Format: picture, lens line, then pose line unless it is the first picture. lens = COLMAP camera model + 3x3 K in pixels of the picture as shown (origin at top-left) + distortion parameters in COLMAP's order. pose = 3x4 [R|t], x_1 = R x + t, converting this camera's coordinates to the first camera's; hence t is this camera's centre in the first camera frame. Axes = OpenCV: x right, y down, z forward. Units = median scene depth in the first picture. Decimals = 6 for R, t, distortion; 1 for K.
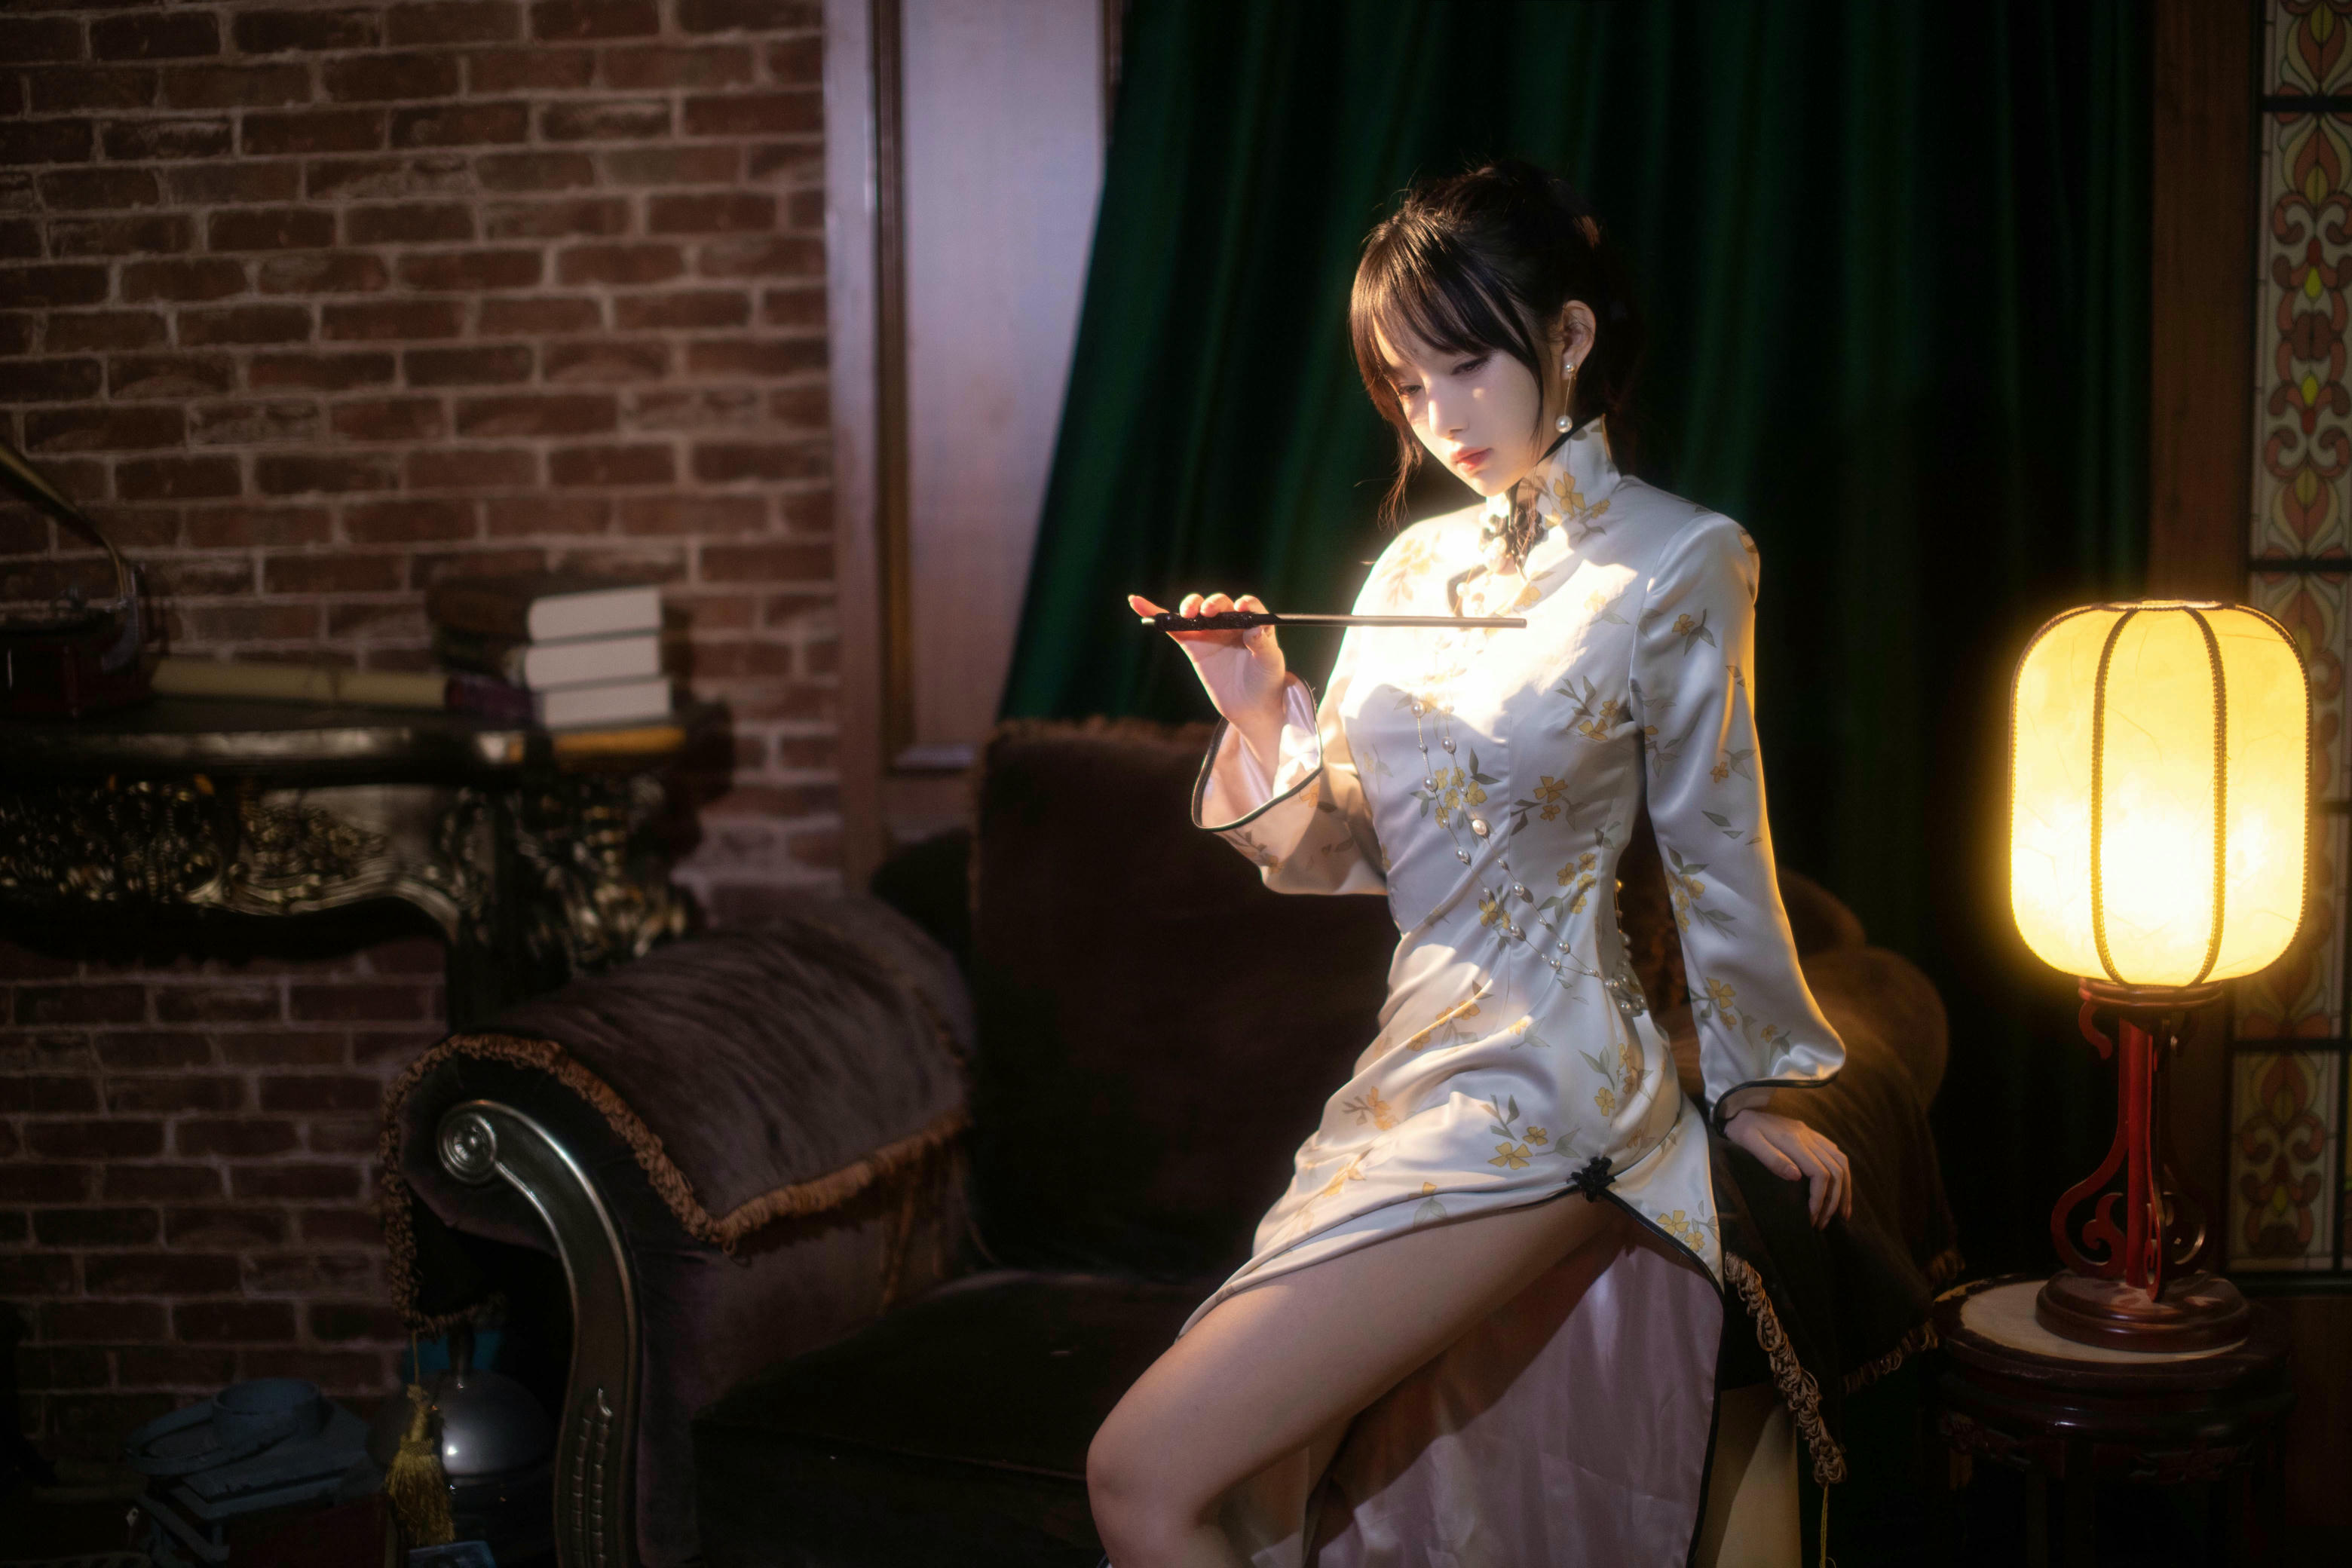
lens RADIAL K [[3010.8, 0, 1176.0], [0, 3010.8, 784.0], [0, 0, 1]] dist [-0.039805, -0.040513]
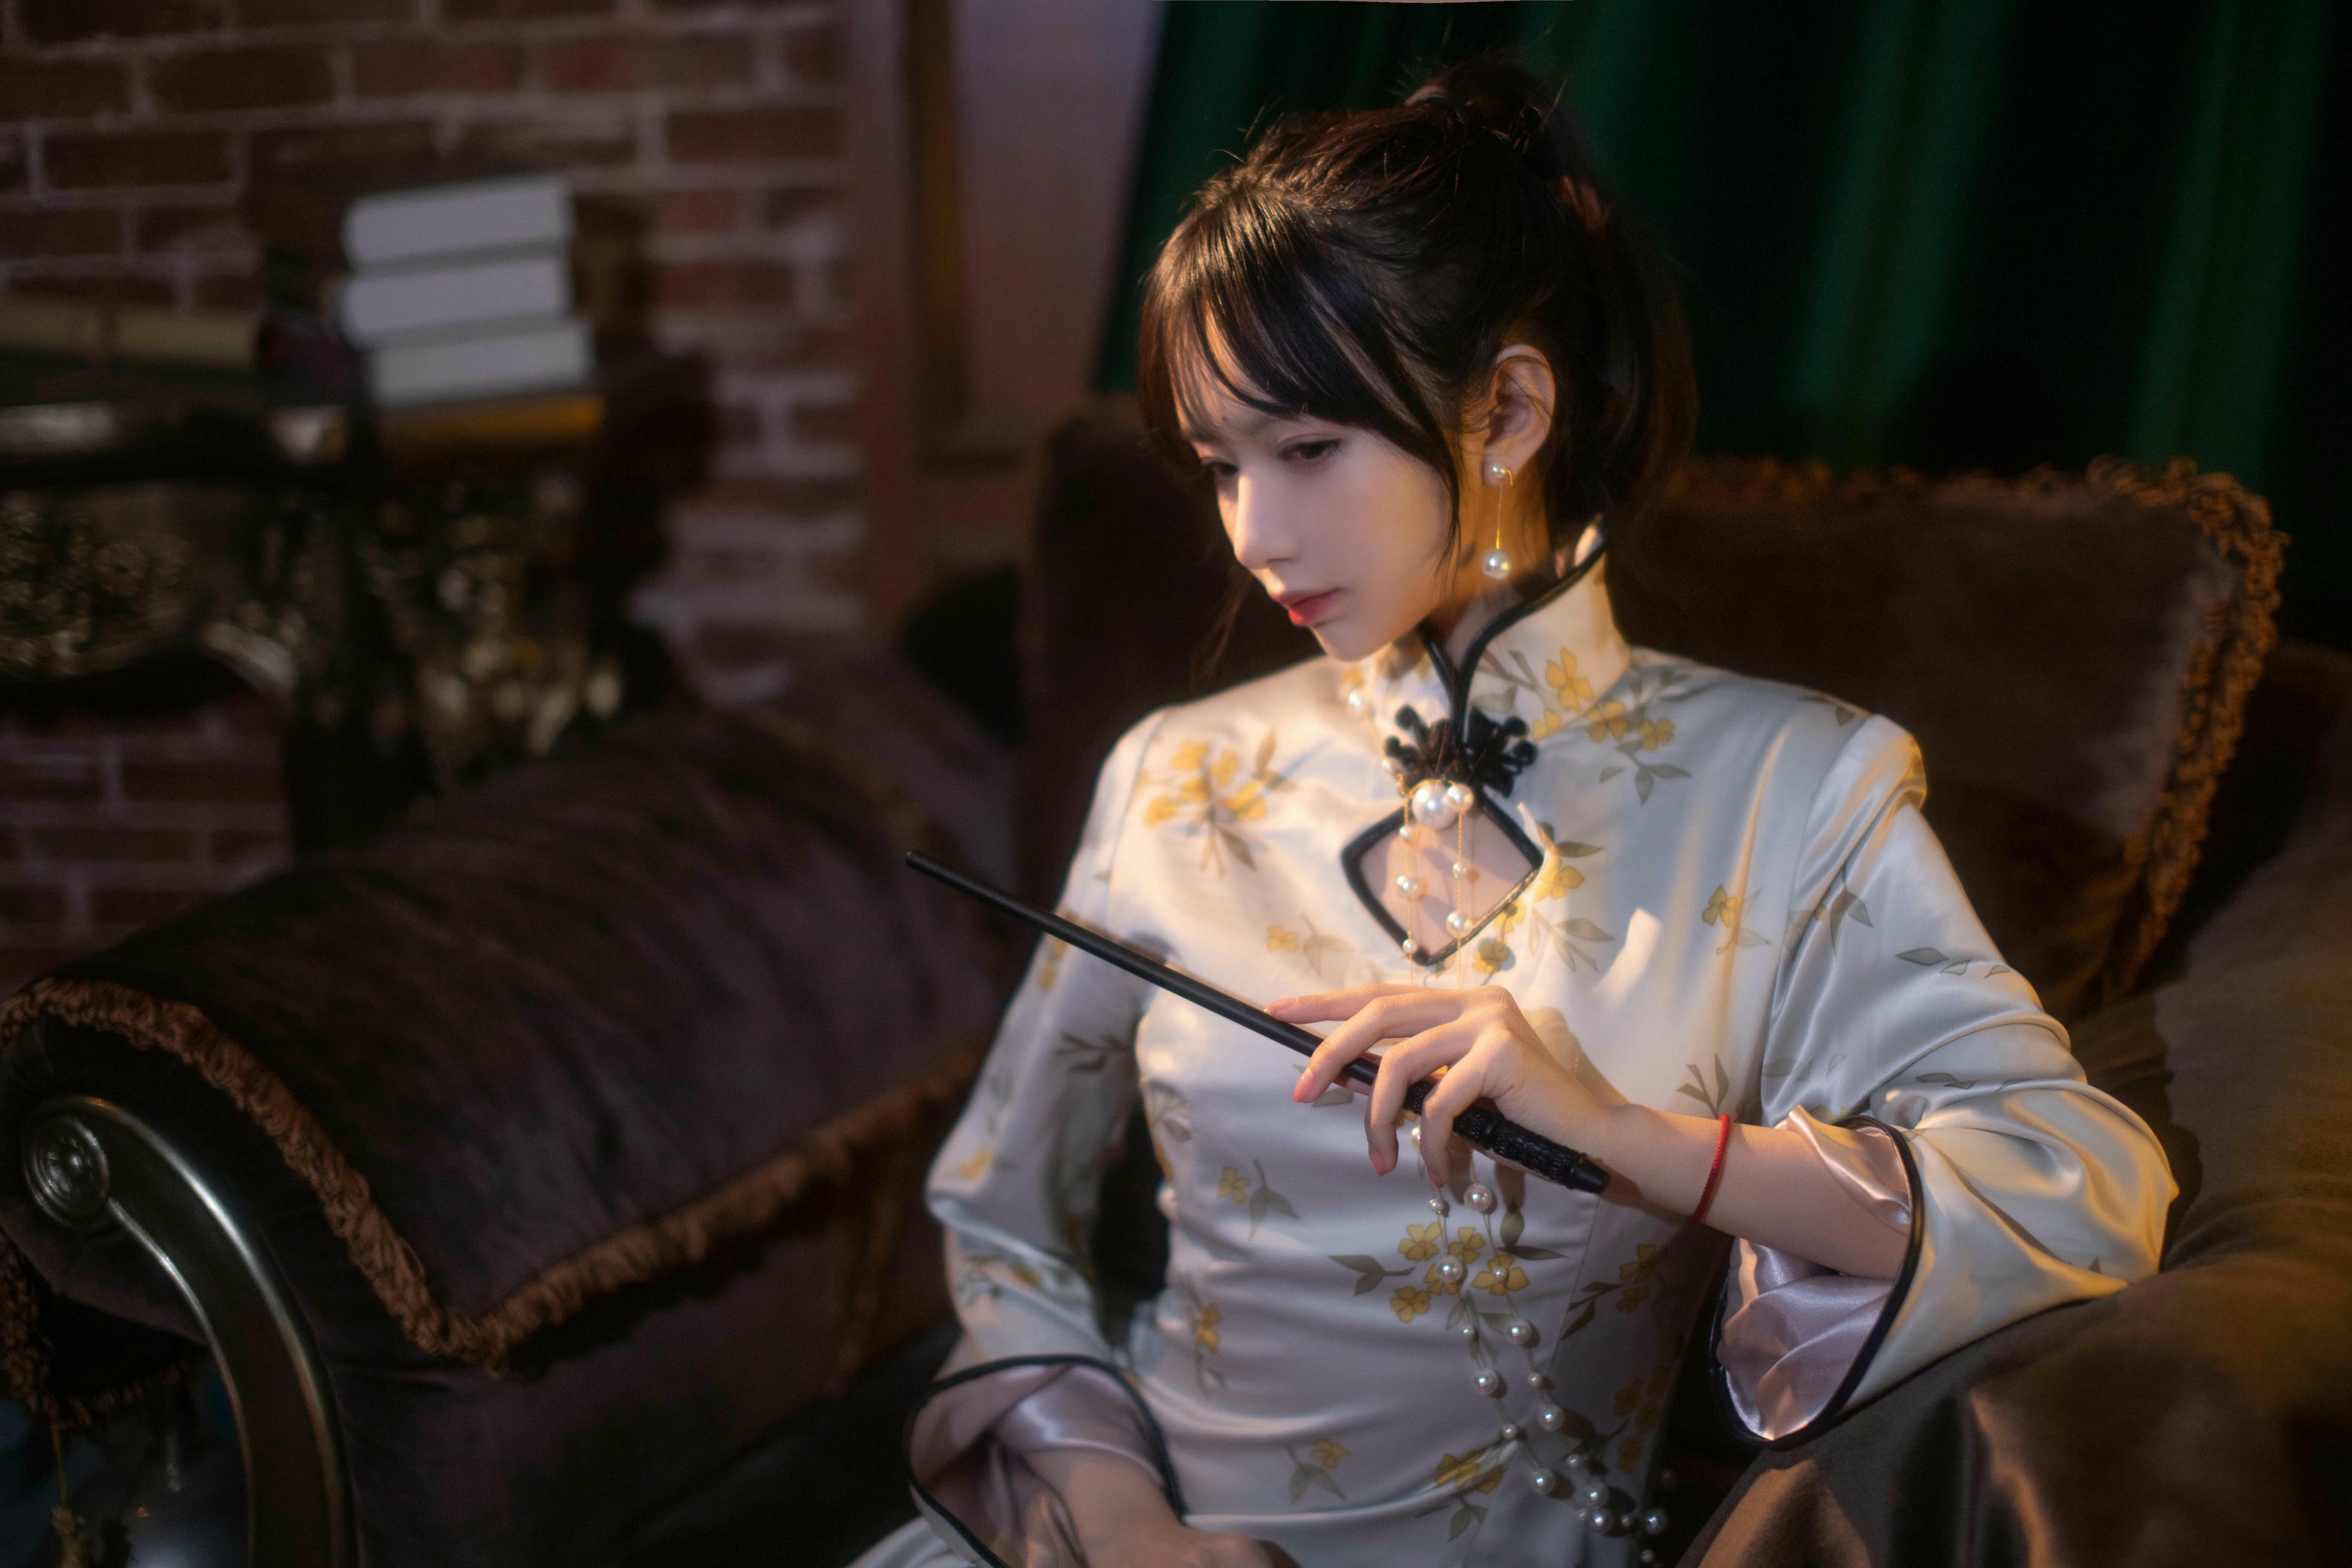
lens RADIAL K [[3010.8, 0, 1176.0], [0, 3010.8, 784.0], [0, 0, 1]] dist [-0.039805, -0.040513]
pose [[0.992755, 0.017302, -0.118902, 0.036211], [0.000286, 0.989235, 0.146338, -0.030274], [0.120154, -0.145312, 0.982063, 0.356824]]
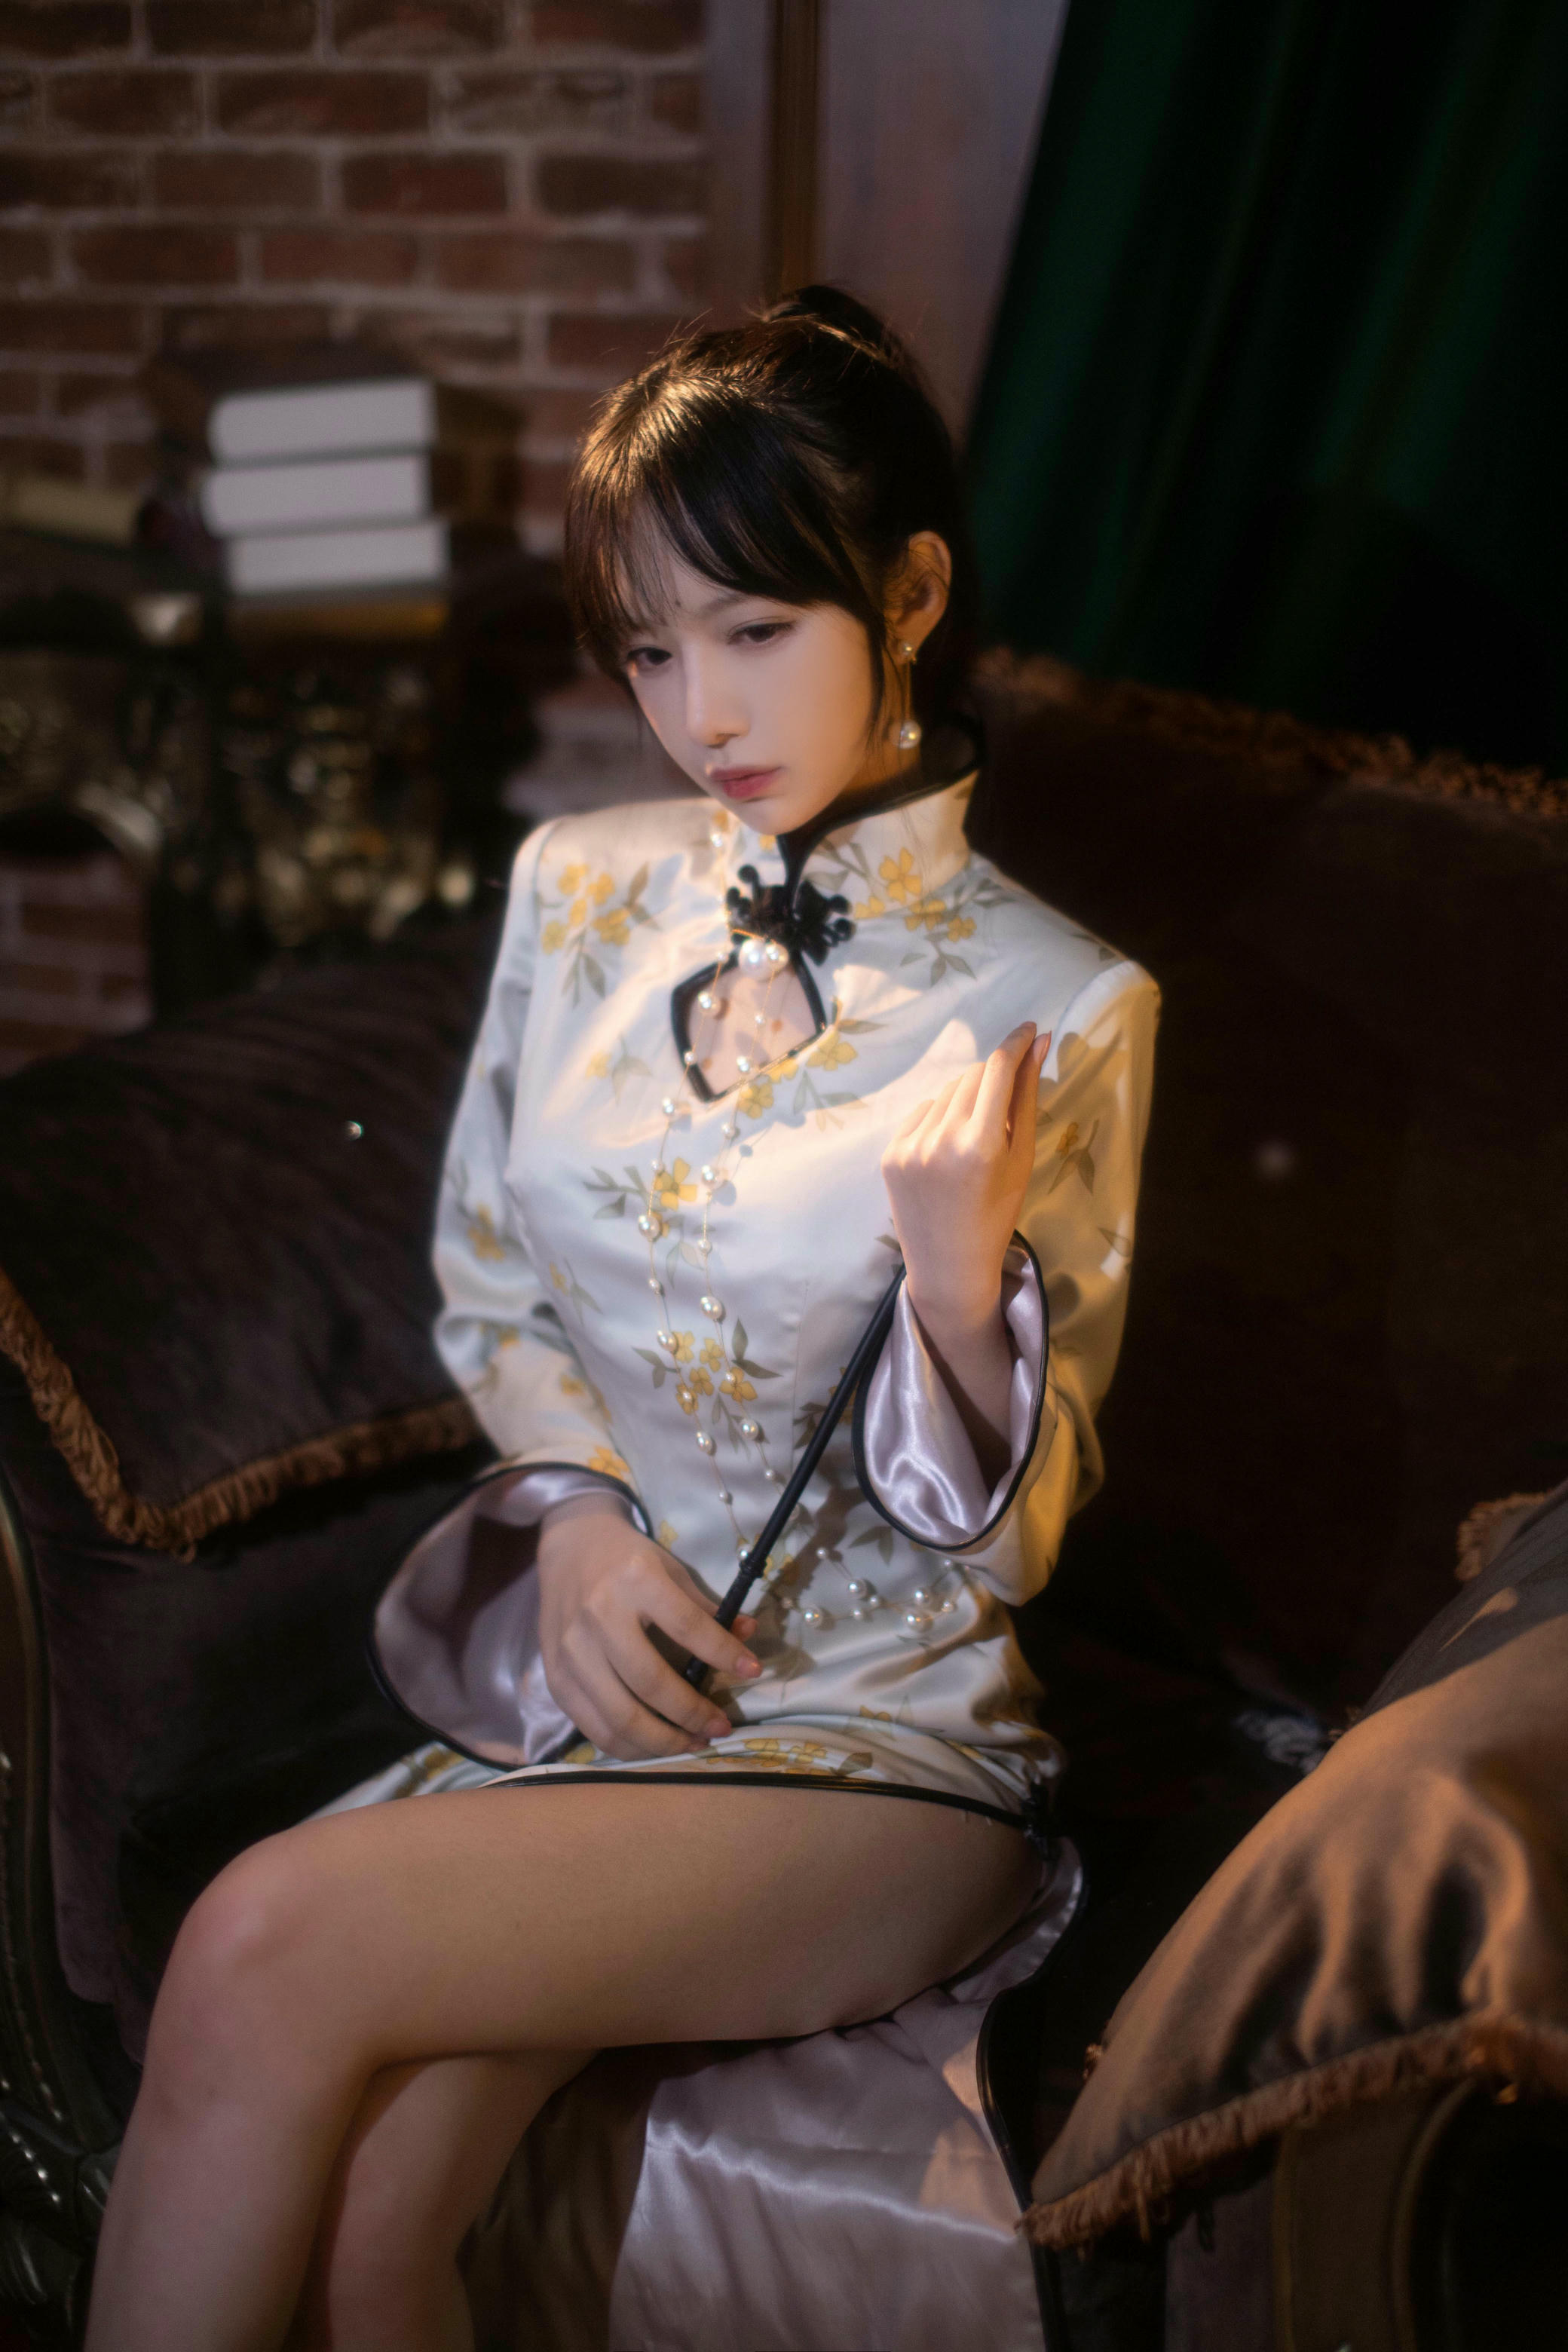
lens RADIAL K [[3010.8, 0, 868.4], [0, 3010.8, 1088.8], [0, 0, 1]] dist [-0.039805, -0.040513]
pose [[0.965157, 0.111041, -0.236942, 0.092900], [-0.060156, 0.975400, 0.212075, -0.058121], [0.254662, -0.190432, 0.948094, 0.360755]]
